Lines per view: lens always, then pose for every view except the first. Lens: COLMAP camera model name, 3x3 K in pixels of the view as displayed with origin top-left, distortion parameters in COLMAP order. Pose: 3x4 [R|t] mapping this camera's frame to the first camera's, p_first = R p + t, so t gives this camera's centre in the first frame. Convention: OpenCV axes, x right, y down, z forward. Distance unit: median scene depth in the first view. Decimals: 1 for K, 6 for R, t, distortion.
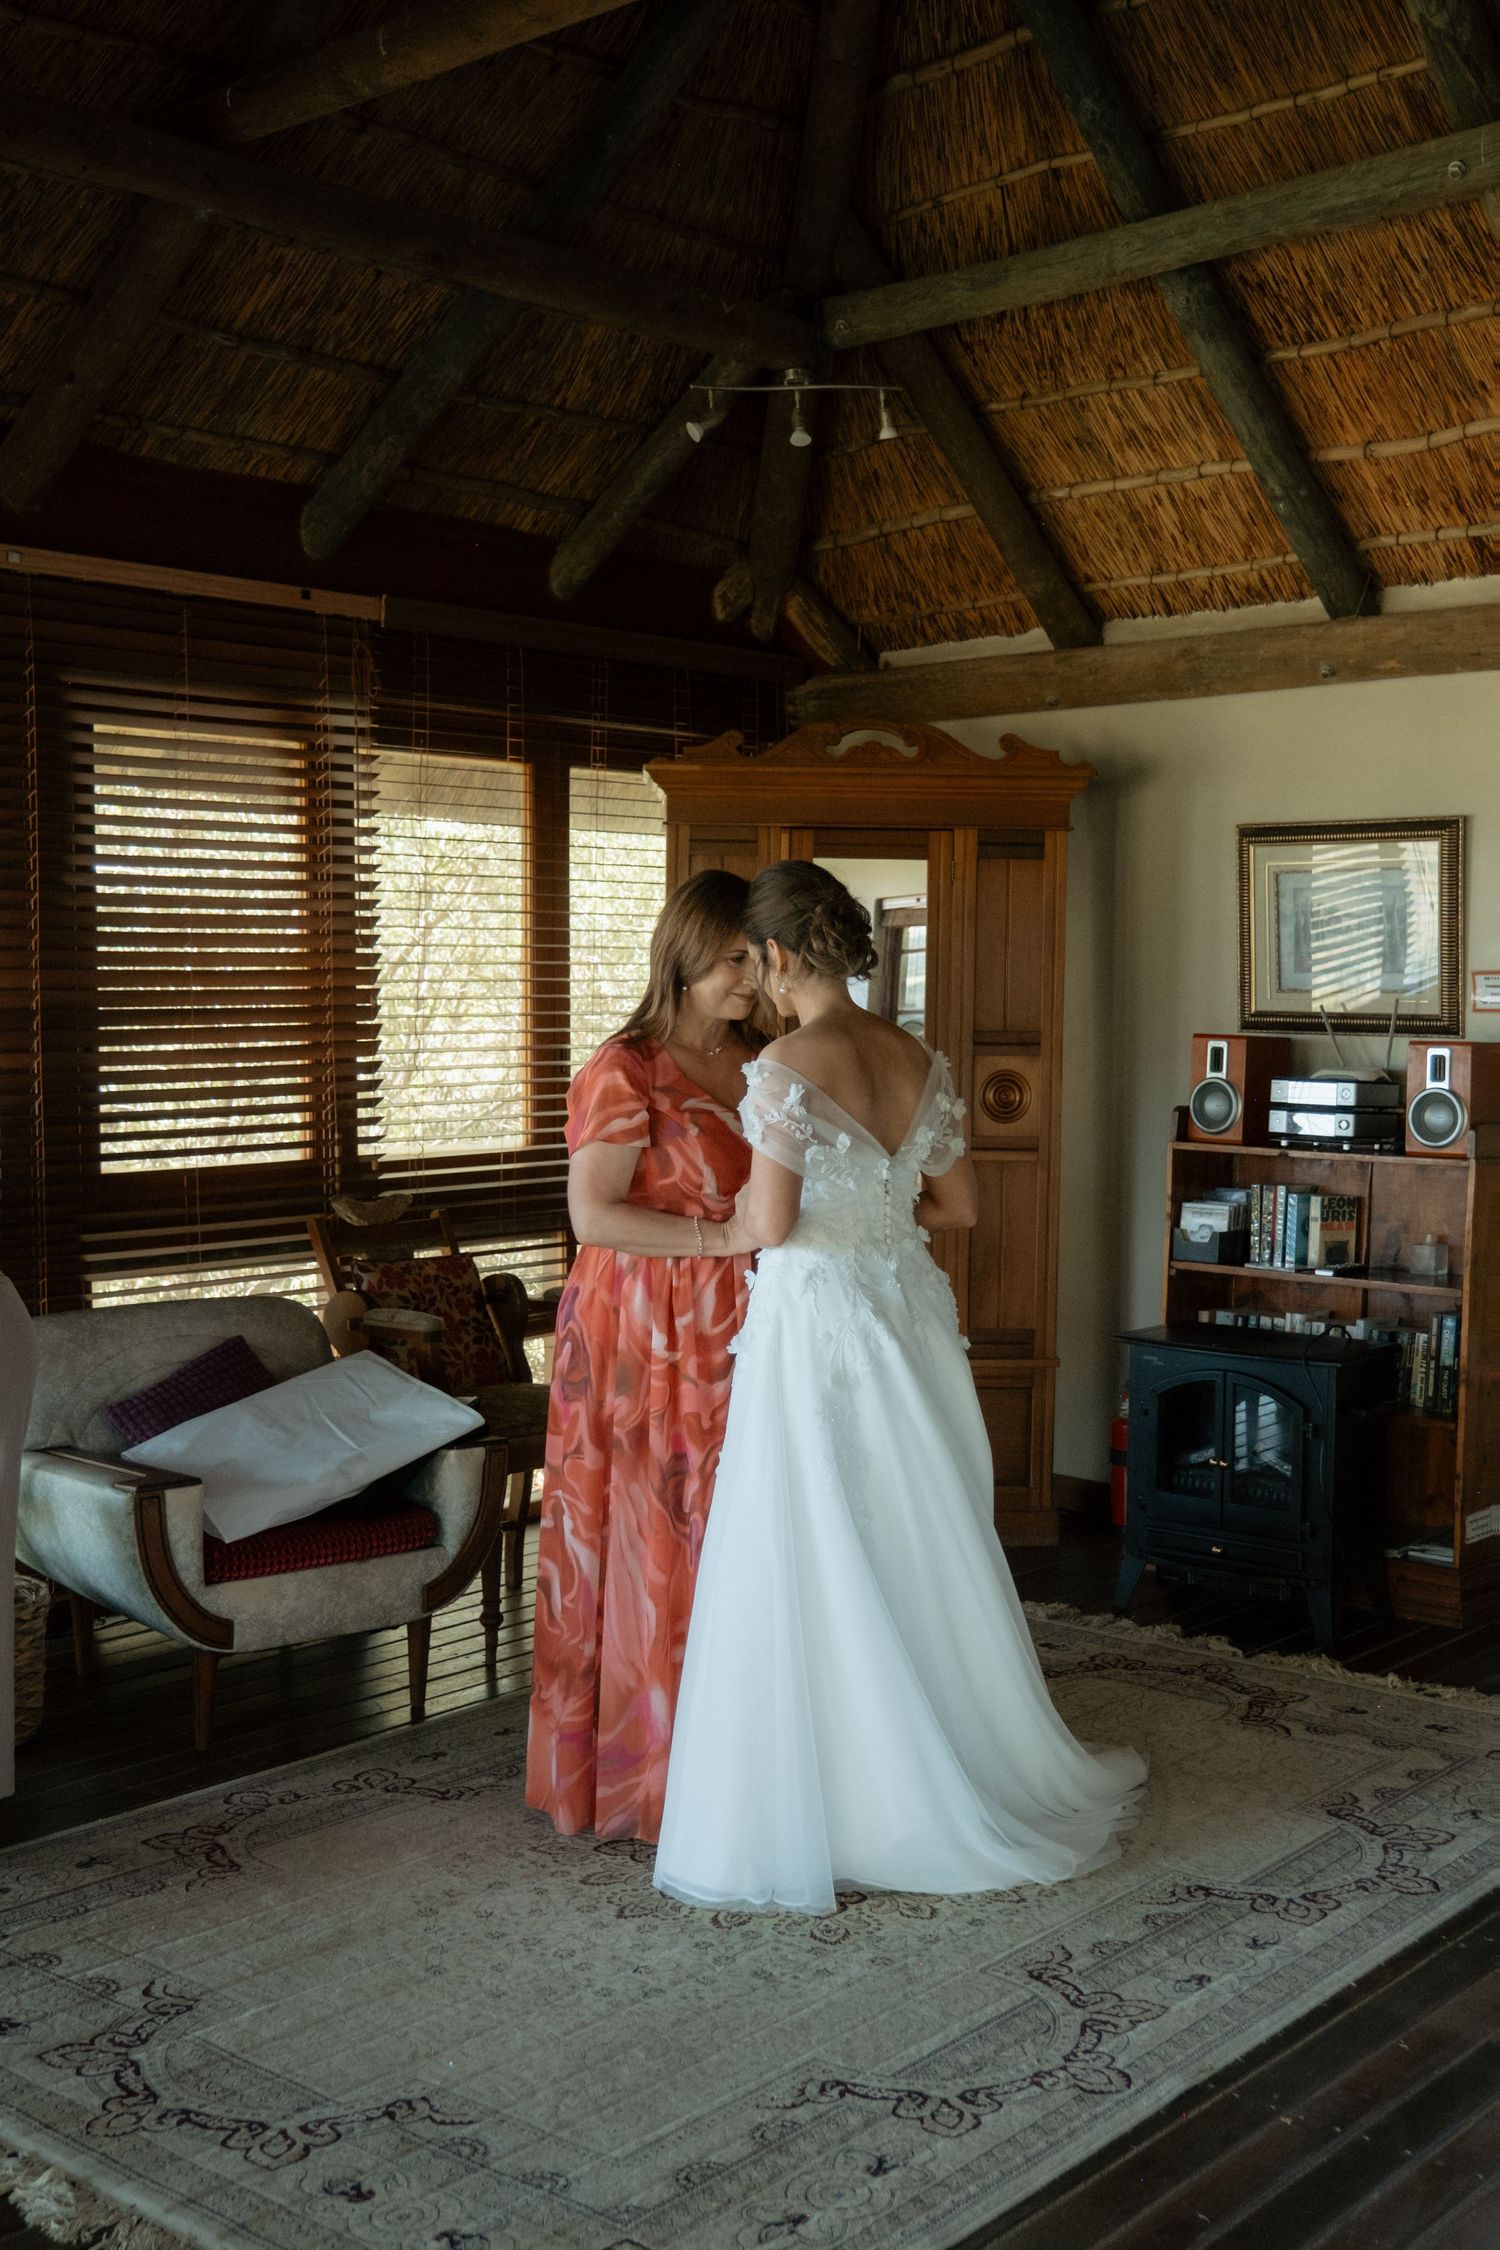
lens RADIAL K [[2550.7, 0, 808.5], [0, 2550.7, 1163.9], [0, 0, 1]] dist [-0.013819, 0.035005]
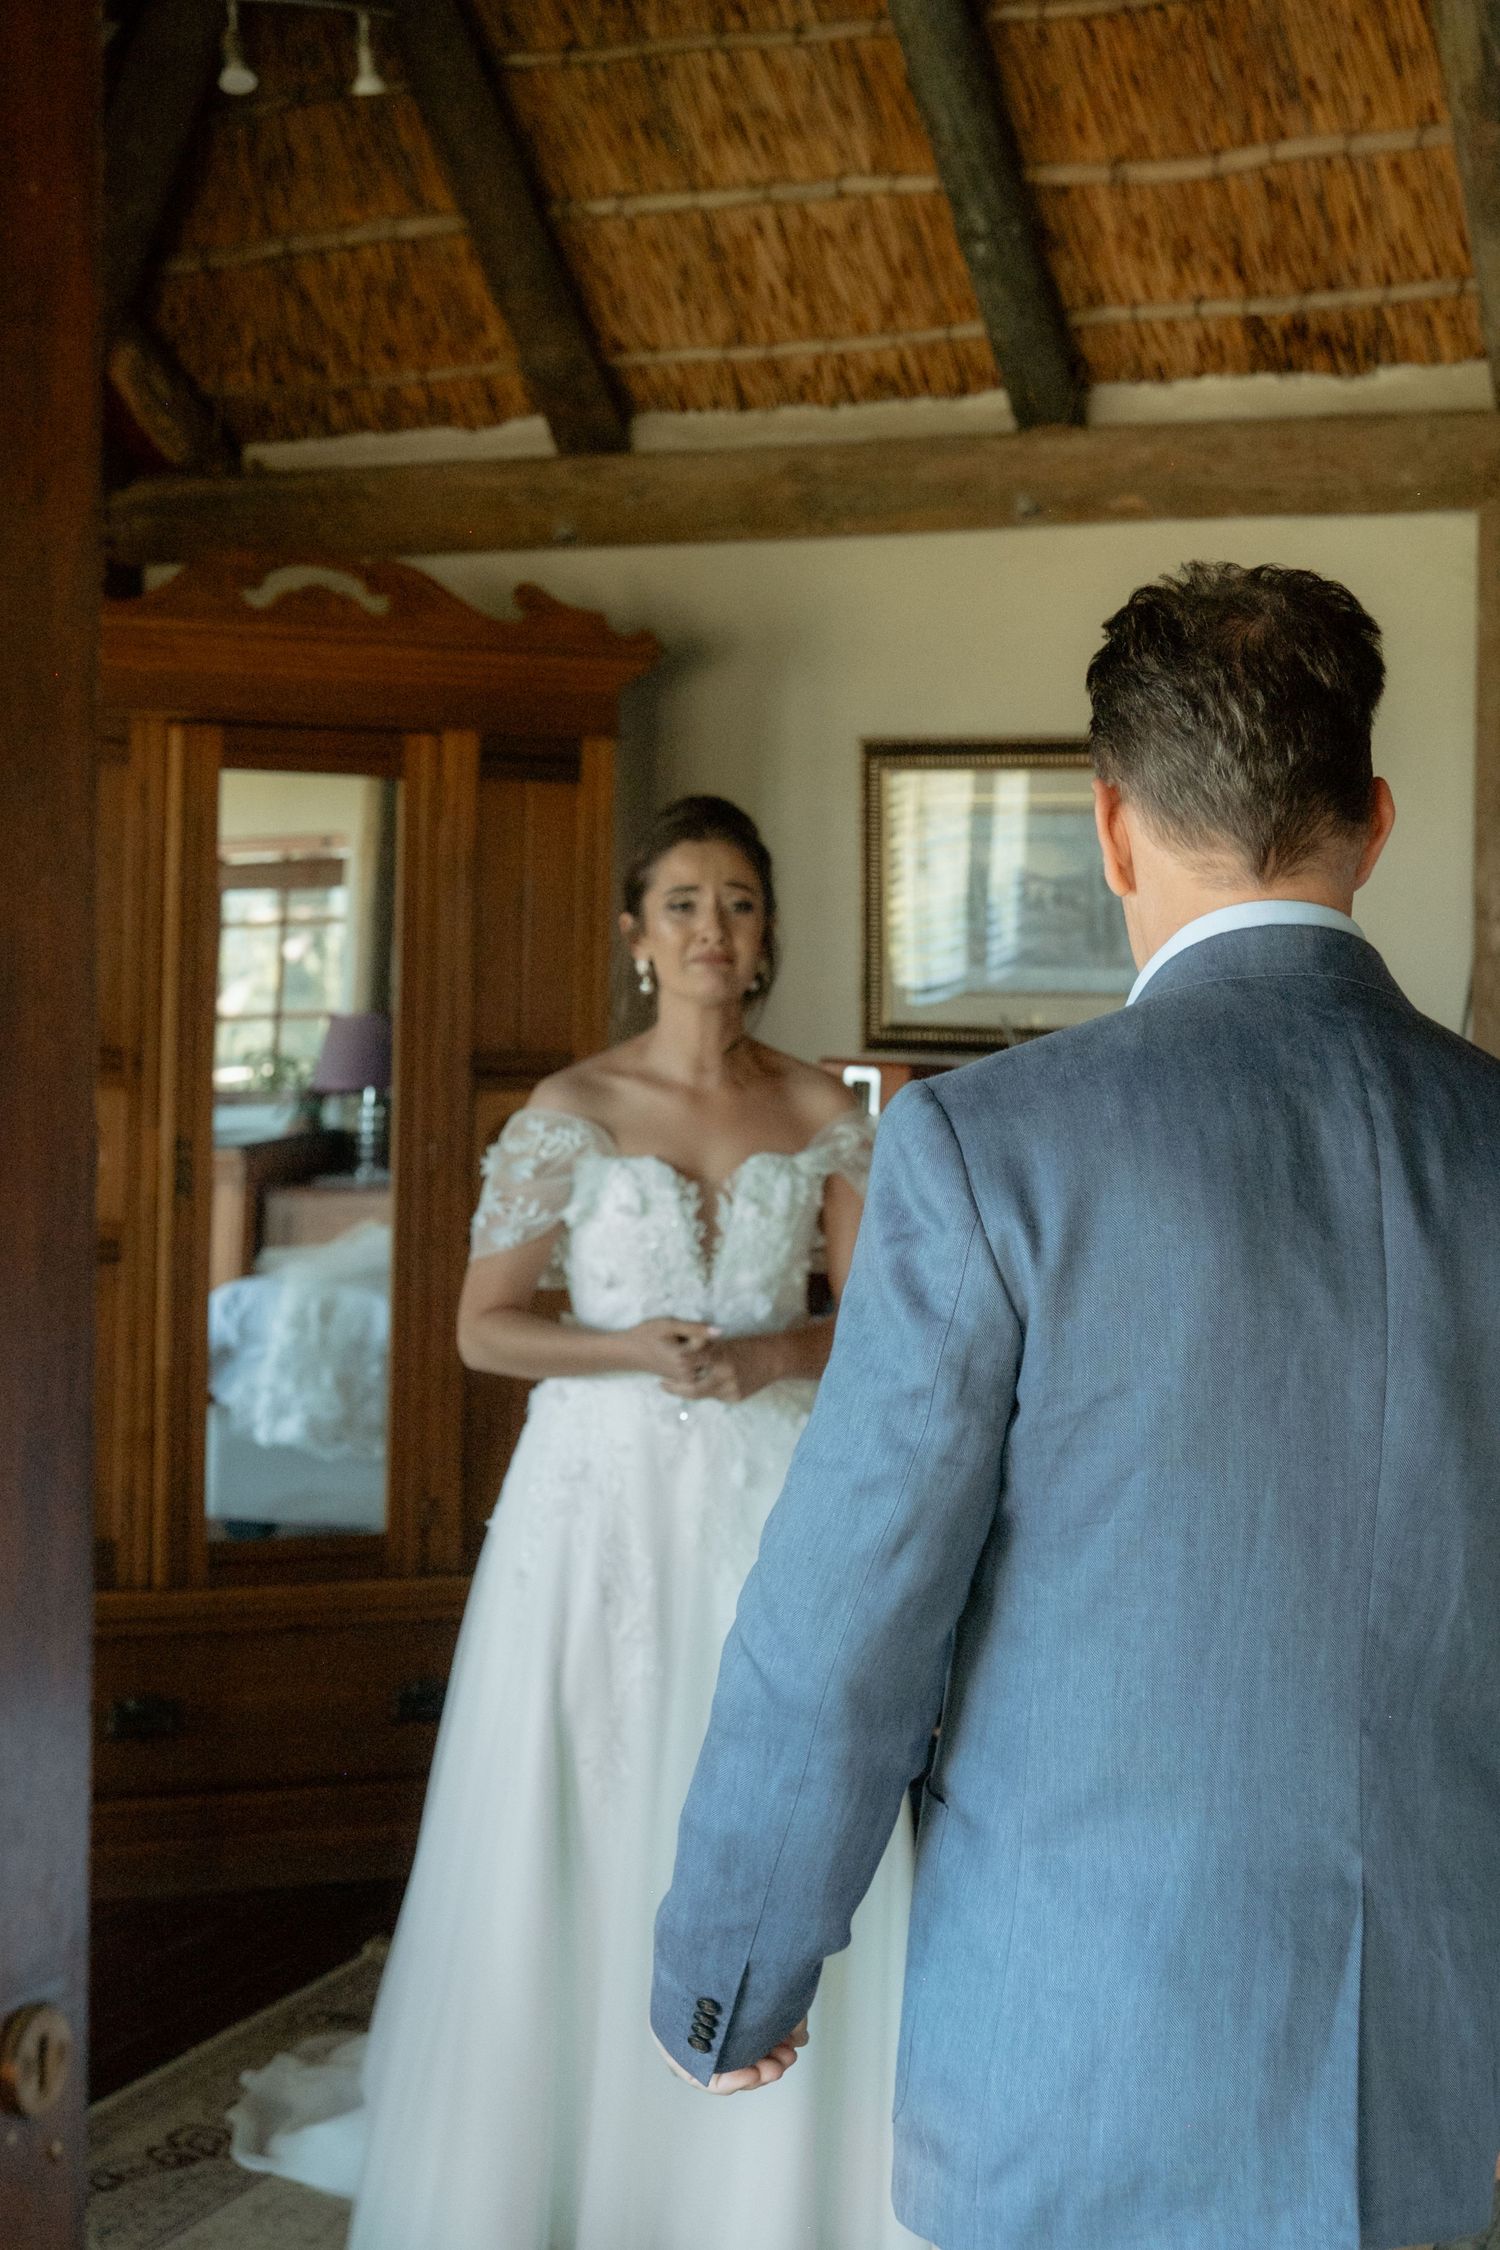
lens RADIAL K [[3541.3, 0, 790.6], [0, 3541.3, 1163.2], [0, 0, 1]] dist [0.055217, -0.214998]
pose [[0.948731, -0.007977, 0.315984, -0.144140], [0.011987, 0.999870, -0.010750, -0.015233], [-0.315857, 0.013987, 0.948704, 0.154145]]
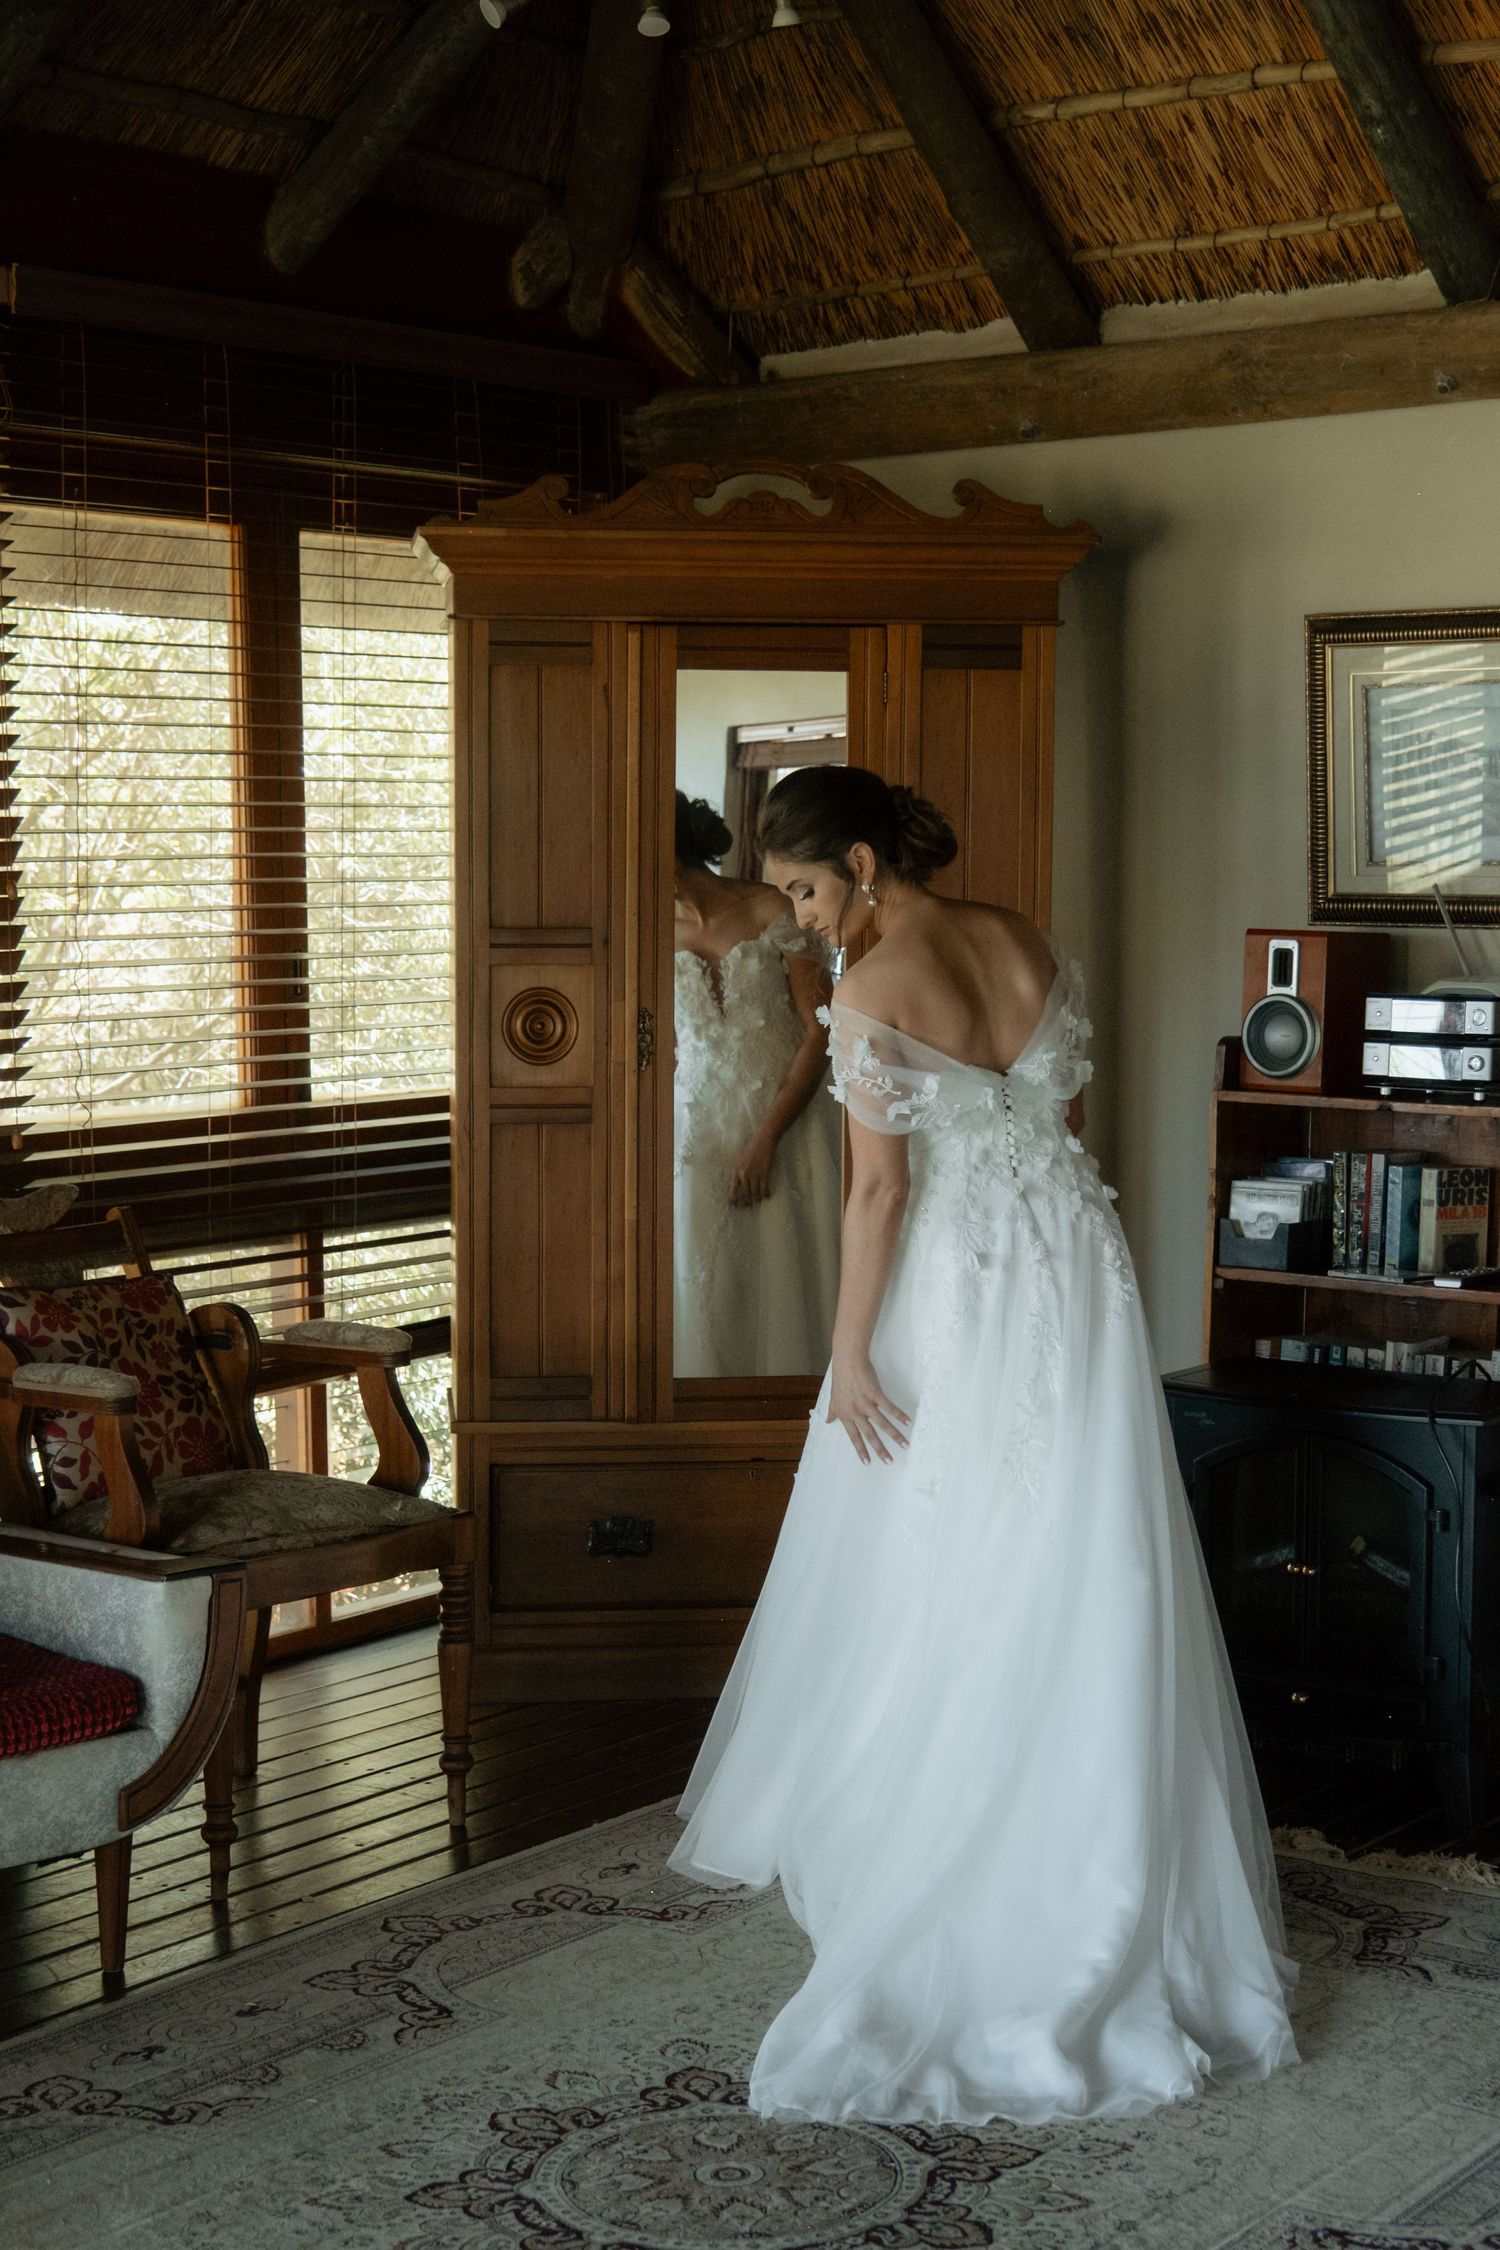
lens RADIAL K [[3643.2, 0, 827.3], [0, 3643.2, 1227.6], [0, 0, 1]] dist [0.060764, -0.212404]
pose [[0.997778, -0.014723, 0.064982, -0.023621], [0.012398, 0.999274, 0.036033, -0.008650], [-0.065465, -0.035147, 0.997236, 0.046679]]
